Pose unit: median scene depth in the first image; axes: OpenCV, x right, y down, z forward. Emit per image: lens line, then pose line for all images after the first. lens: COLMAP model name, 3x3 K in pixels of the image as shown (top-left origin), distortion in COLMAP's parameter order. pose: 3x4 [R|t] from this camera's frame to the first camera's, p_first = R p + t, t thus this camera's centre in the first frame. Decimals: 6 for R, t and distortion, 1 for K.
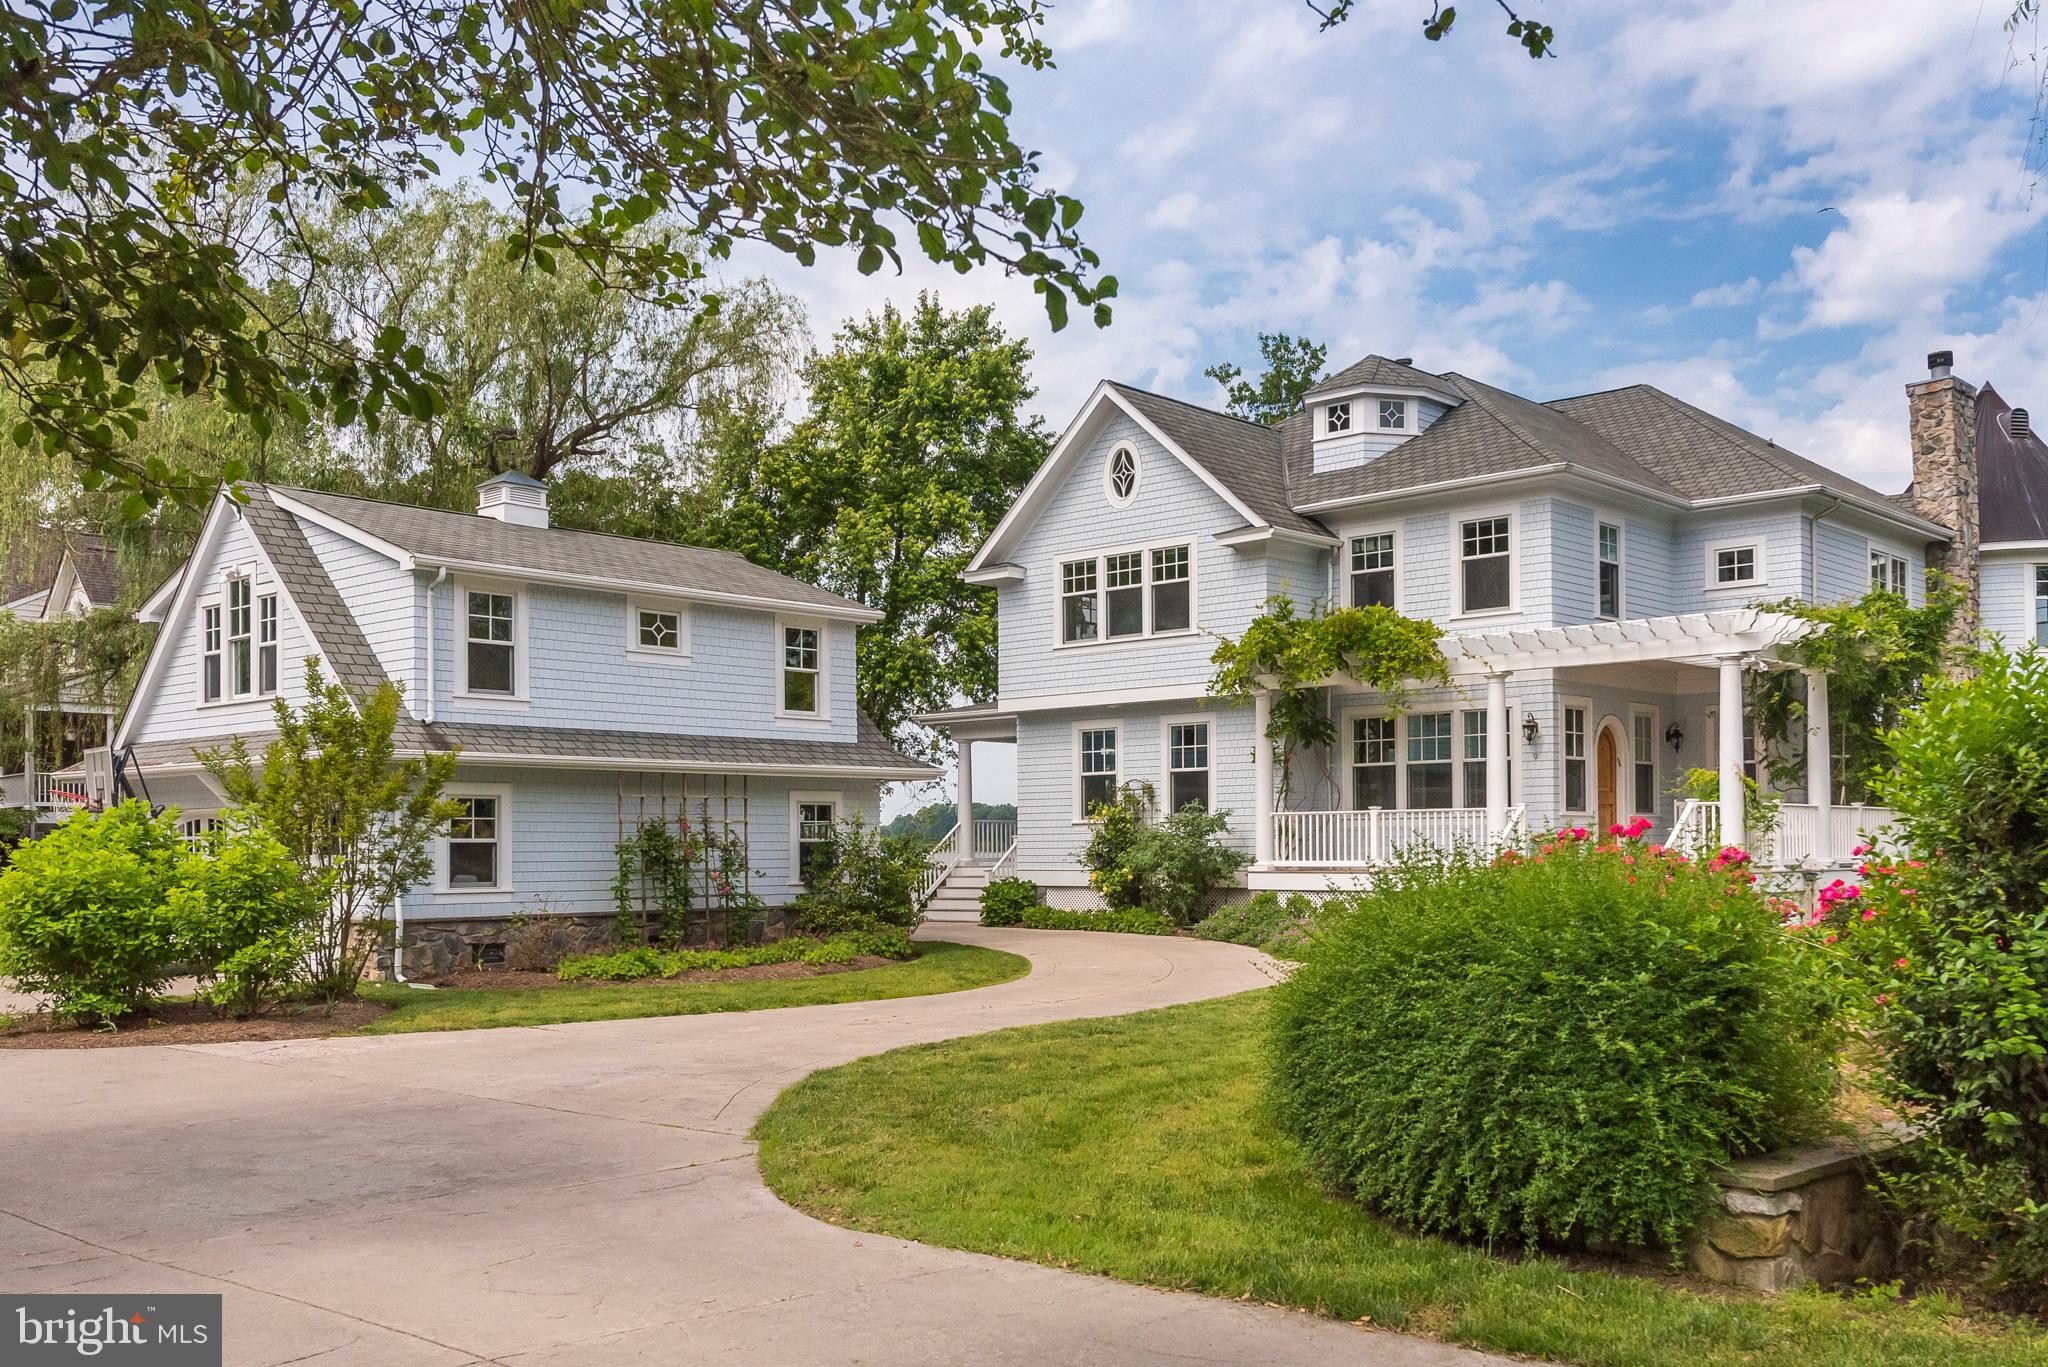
lens RADIAL K [[1377.4, 0, 1022.1], [0, 1377.4, 830.8], [0, 0, 1]] dist [0.029632, -0.005045]
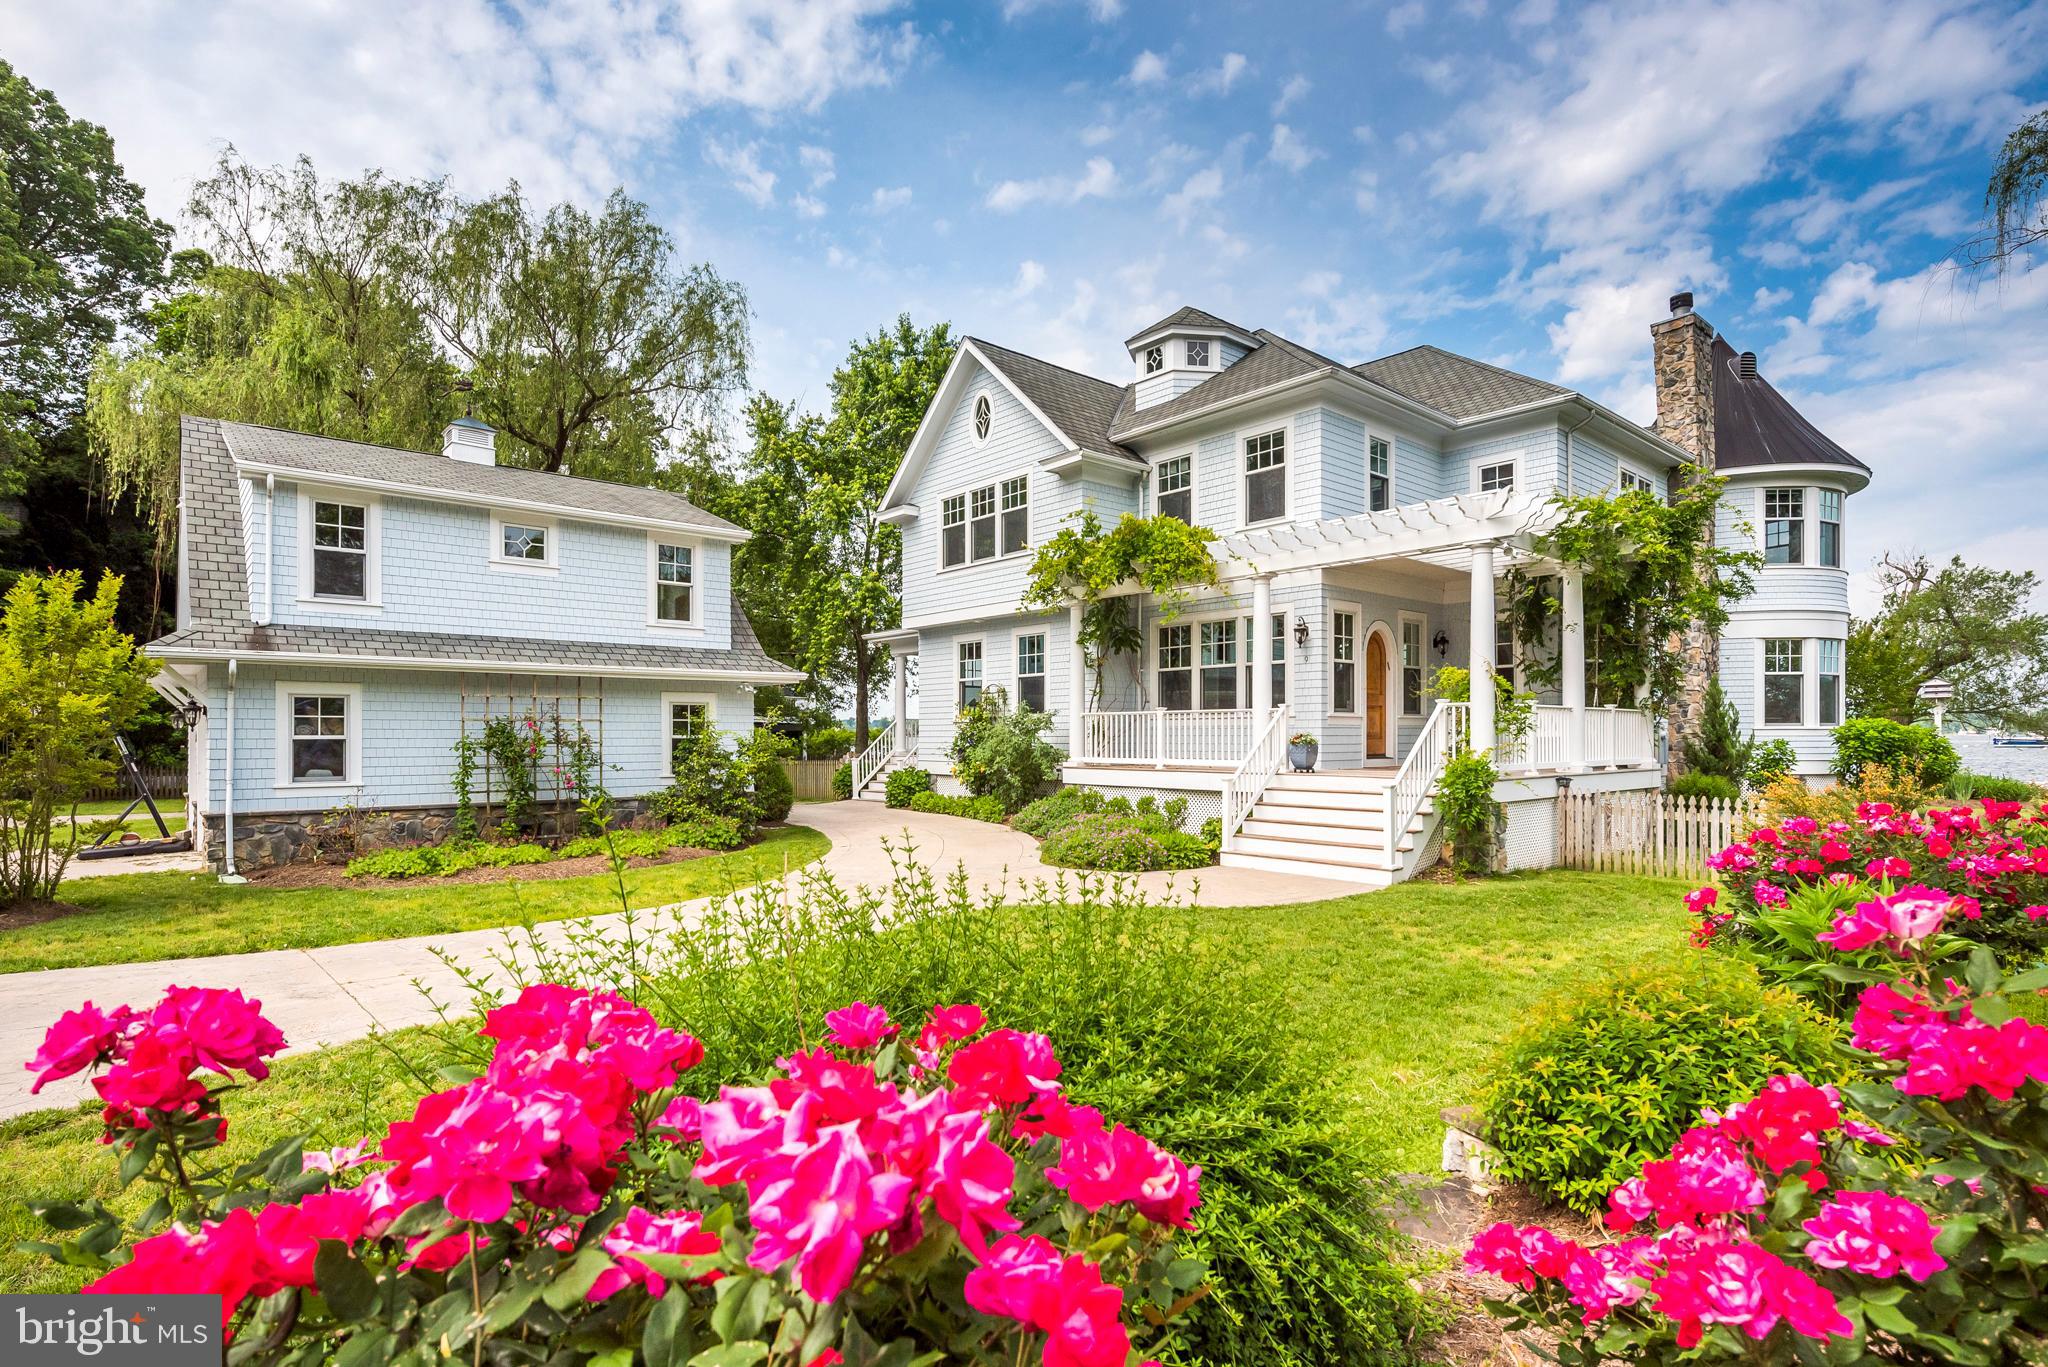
lens RADIAL K [[1006.9, 0, 1026.0], [0, 1006.9, 741.0], [0, 0, 1]] dist [0.000370, 0.000458]
pose [[0.999653, 0.002266, 0.026240, 0.118986], [-0.002649, 0.999890, 0.014573, -0.002685], [-0.026205, -0.014638, 0.999549, 0.211161]]
